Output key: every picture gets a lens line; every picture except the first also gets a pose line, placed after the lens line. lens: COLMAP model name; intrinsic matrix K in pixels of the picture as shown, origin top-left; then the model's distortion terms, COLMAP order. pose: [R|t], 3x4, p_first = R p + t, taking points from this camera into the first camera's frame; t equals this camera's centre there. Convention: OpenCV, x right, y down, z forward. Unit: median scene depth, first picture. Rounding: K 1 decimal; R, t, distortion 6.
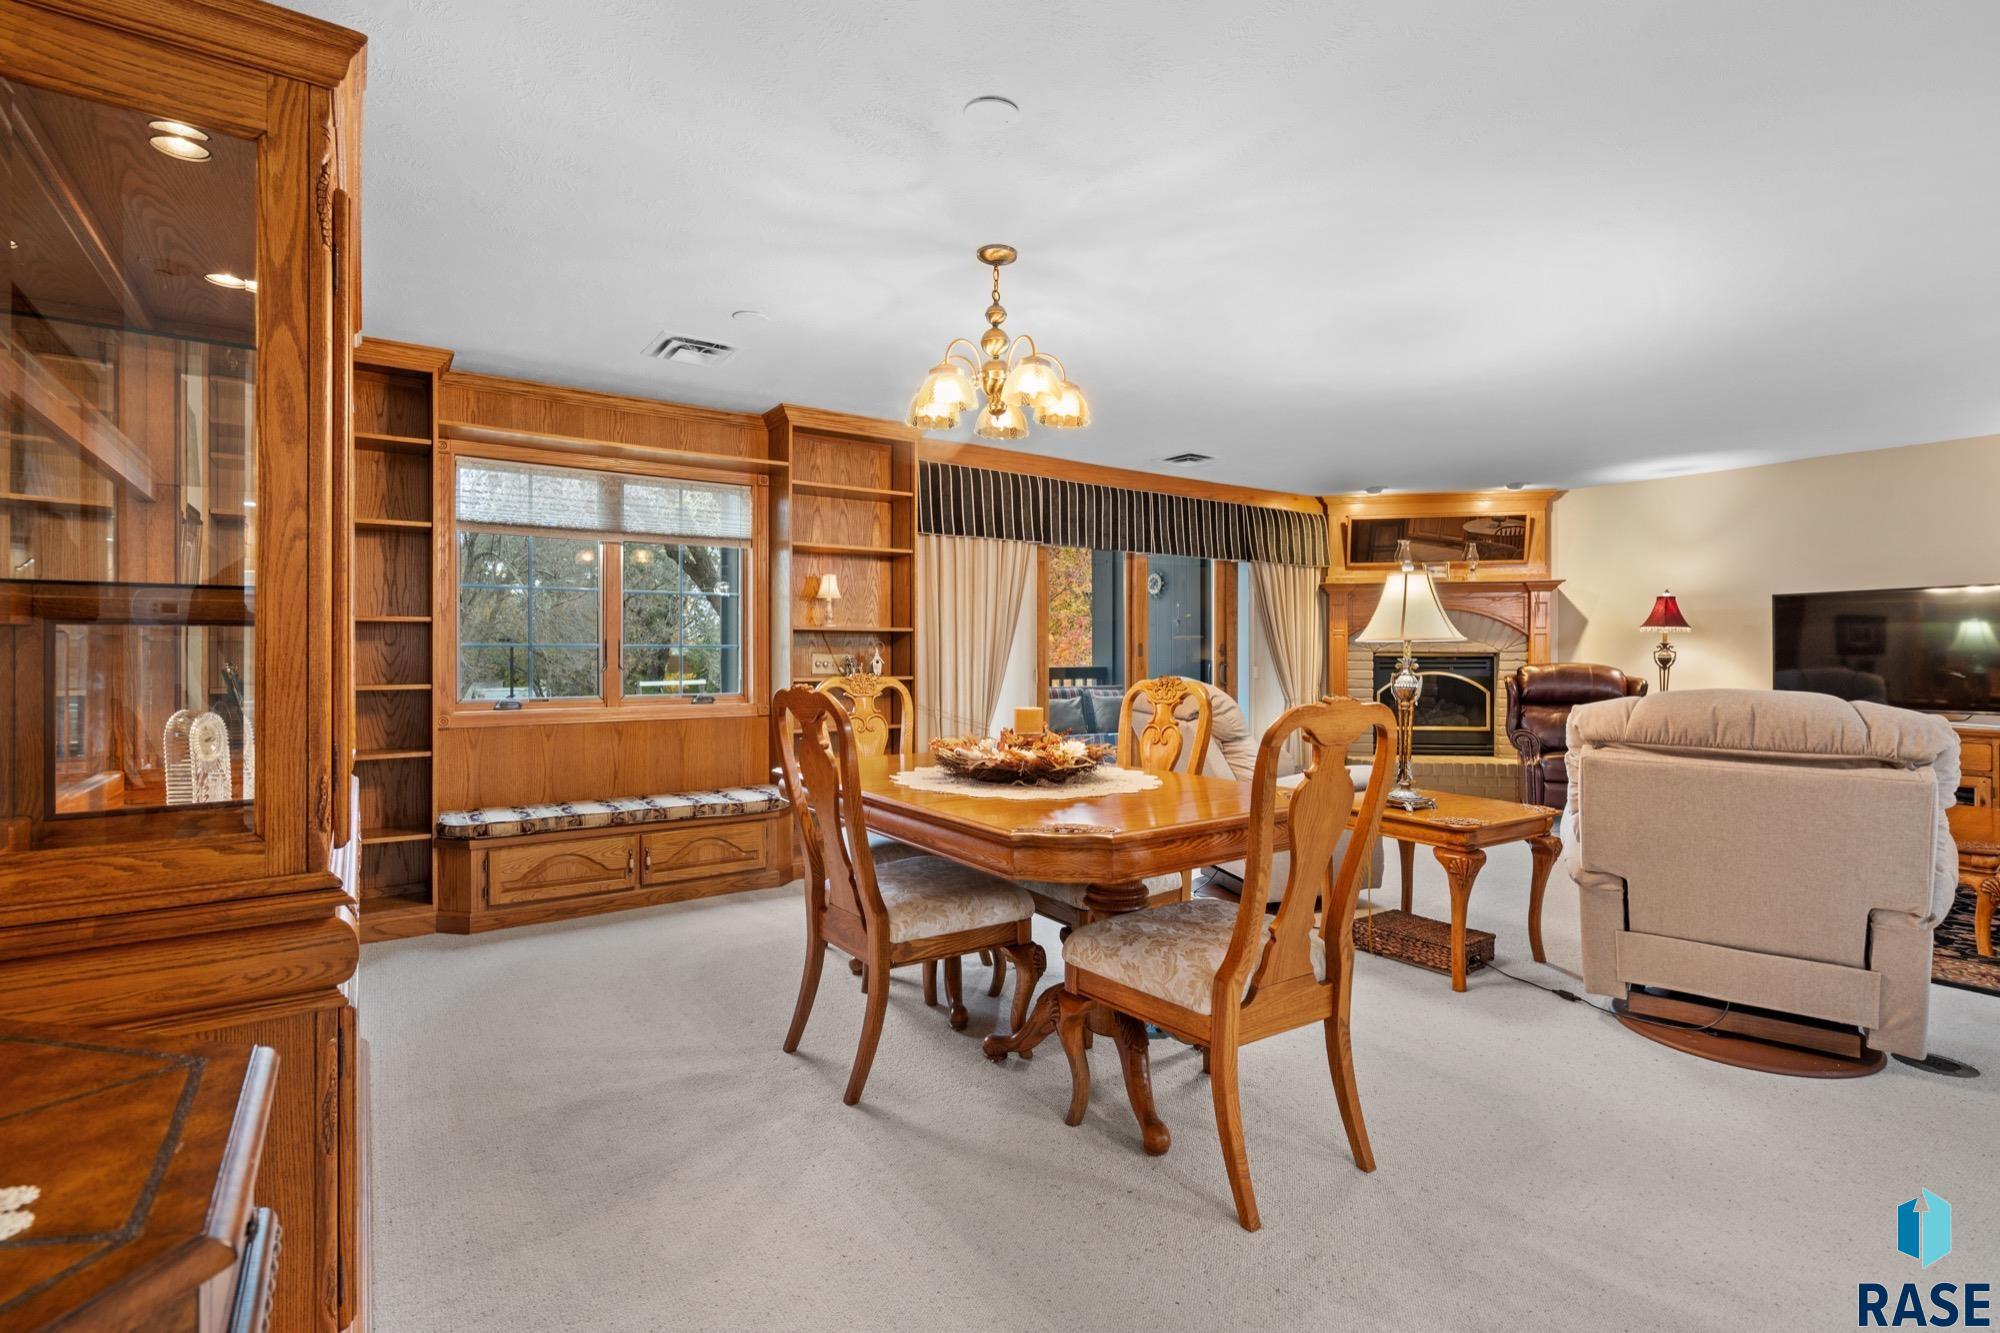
lens RADIAL K [[914.6, 0, 1001.8], [0, 914.6, 652.4], [0, 0, 1]] dist [0.000862, 0.000679]
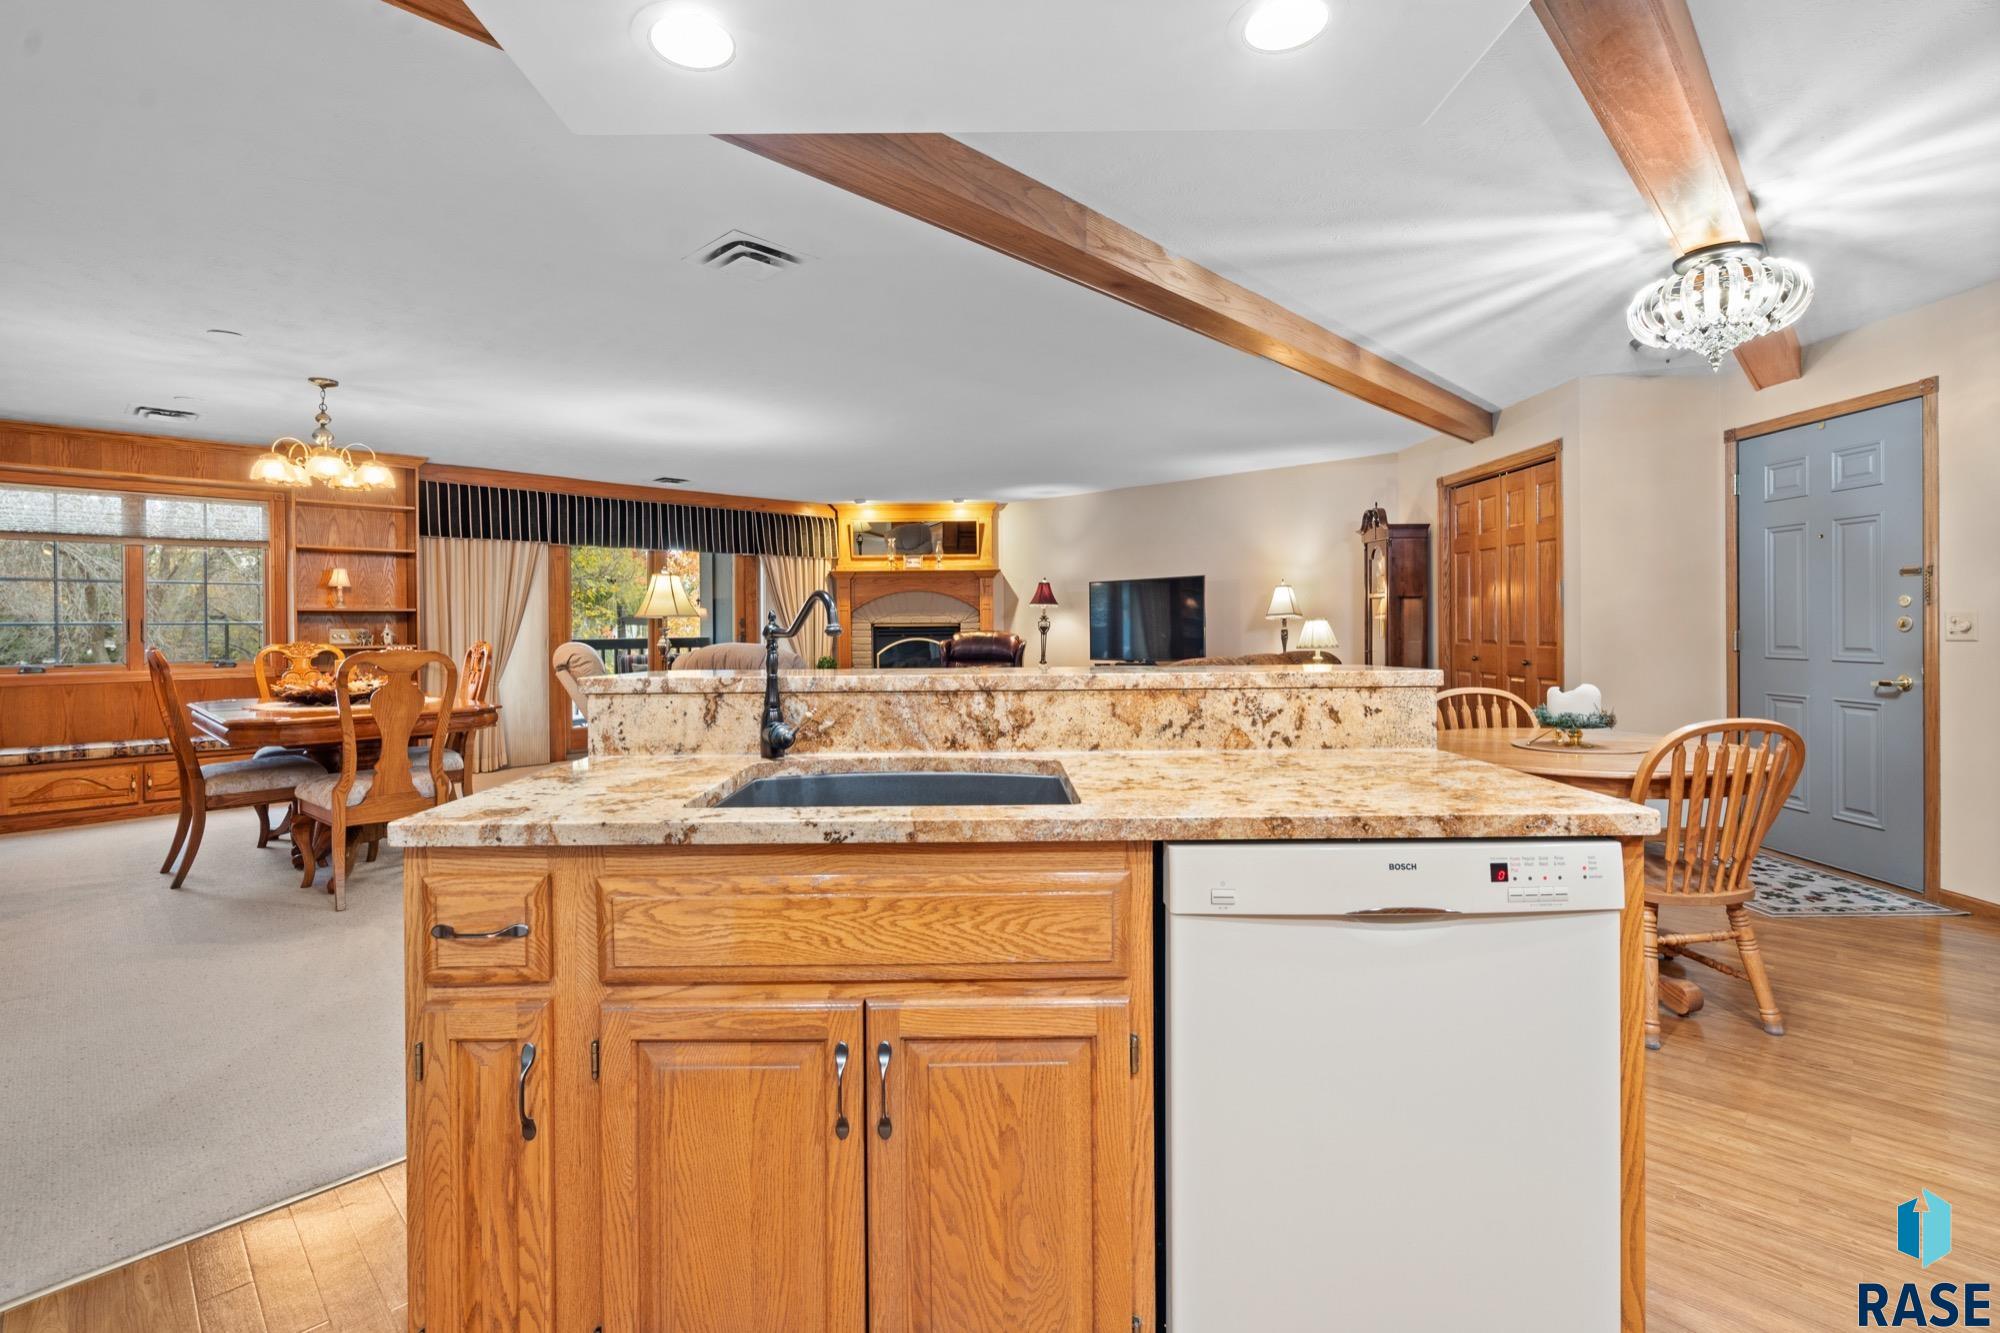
lens RADIAL K [[911.5, 0, 989.5], [0, 911.5, 625.8], [0, 0, 1]] dist [-0.000484, 0.000368]
pose [[0.982227, -0.008441, 0.187506, 0.458745], [0.008223, 0.999964, 0.001942, 0.002275], [-0.187516, -0.000365, 0.982262, -0.438087]]
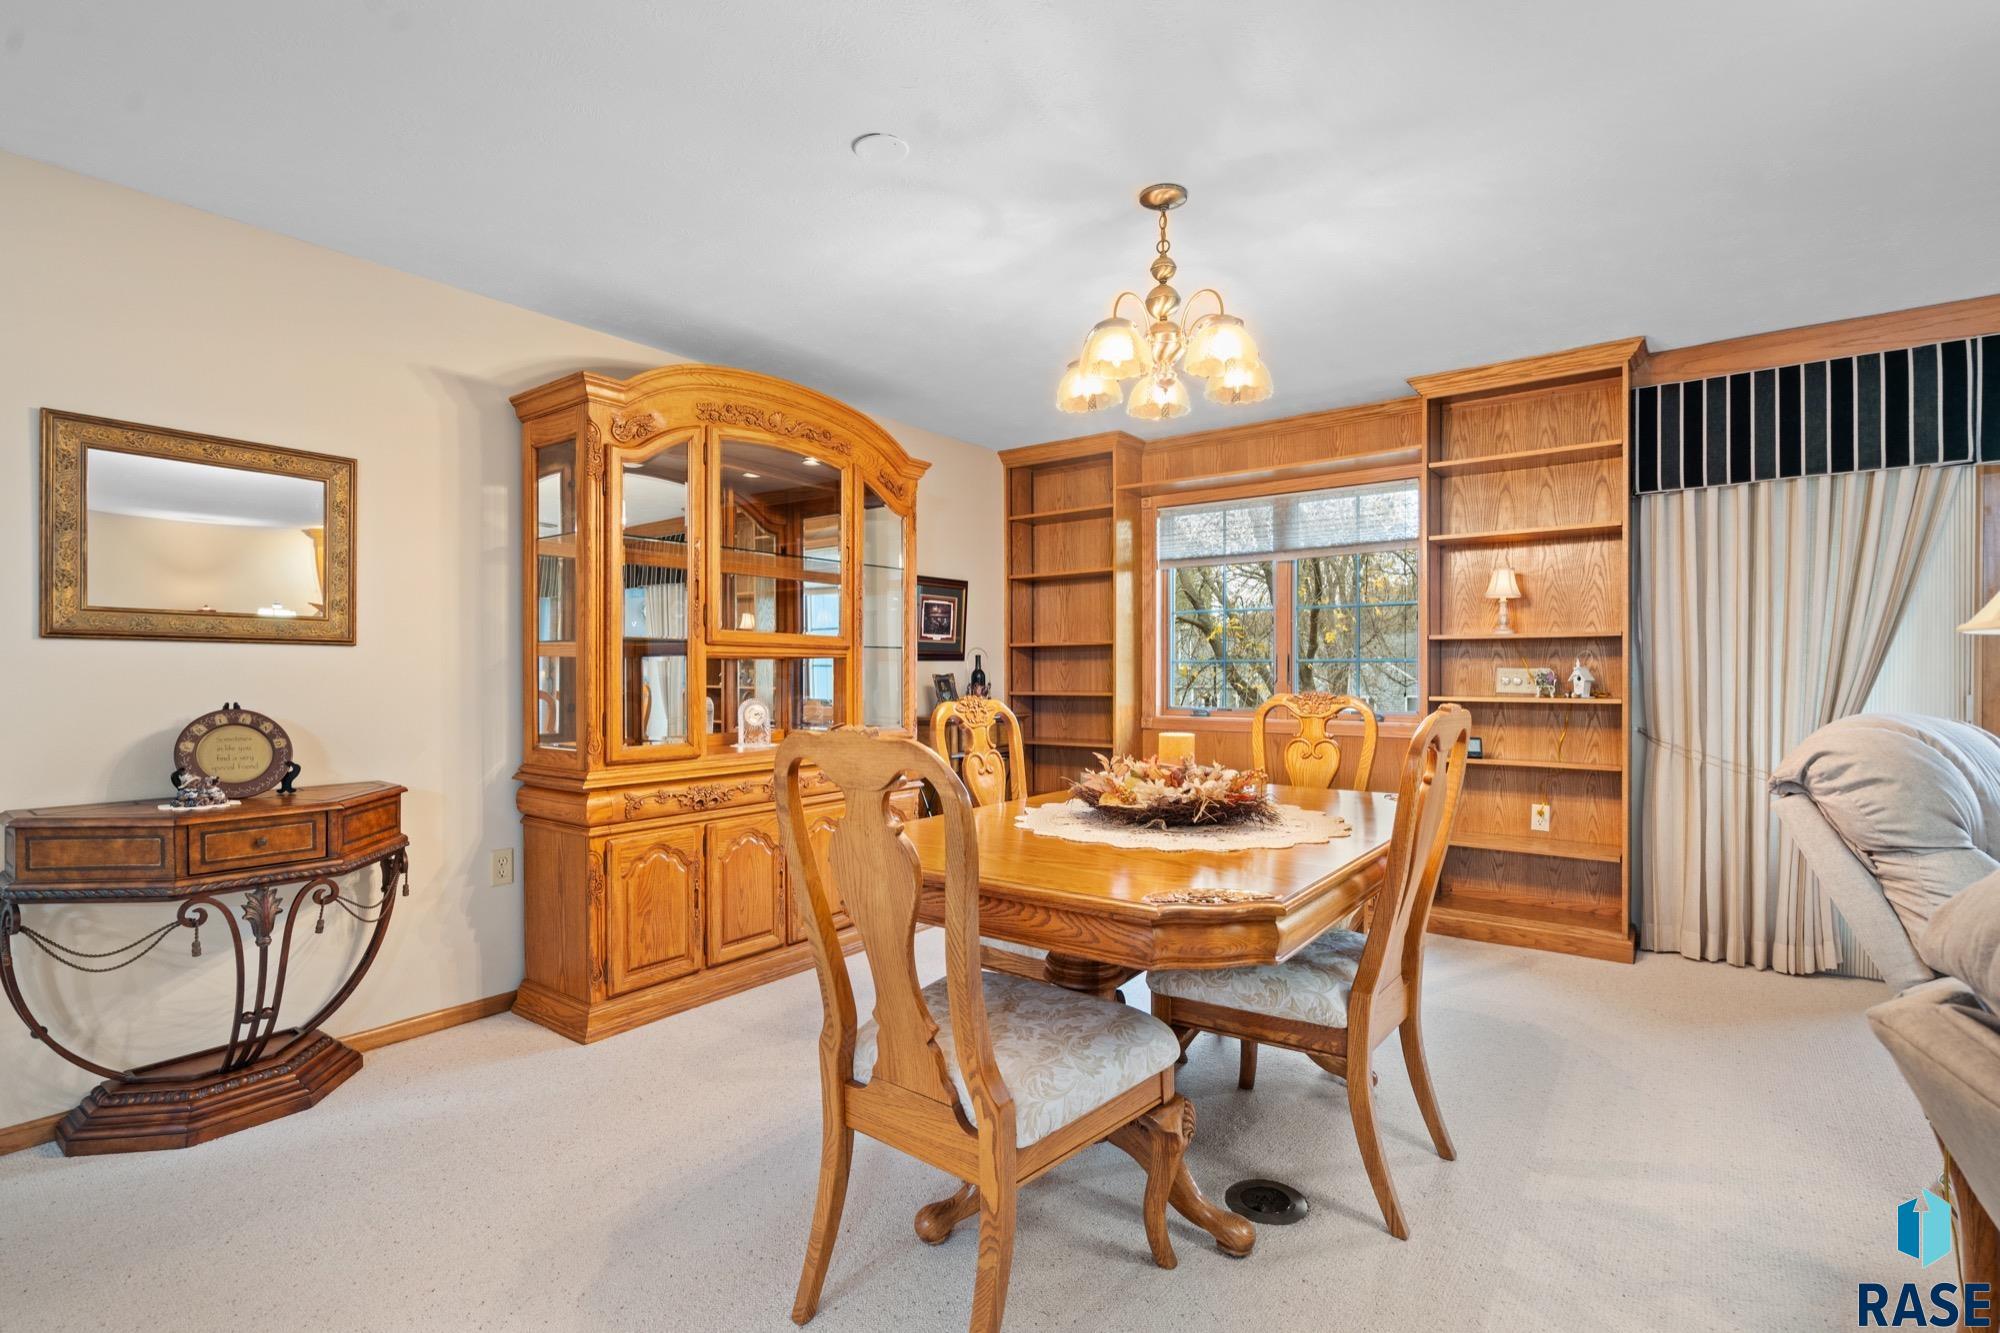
lens RADIAL K [[921.7, 0, 1002.6], [0, 921.7, 678.1], [0, 0, 1]] dist [-0.000269, -0.000083]
pose [[0.323160, 0.006859, -0.946319, 0.409412], [0.005366, 0.999944, 0.009080, 0.000776], [0.946329, -0.008012, 0.323105, 0.313510]]
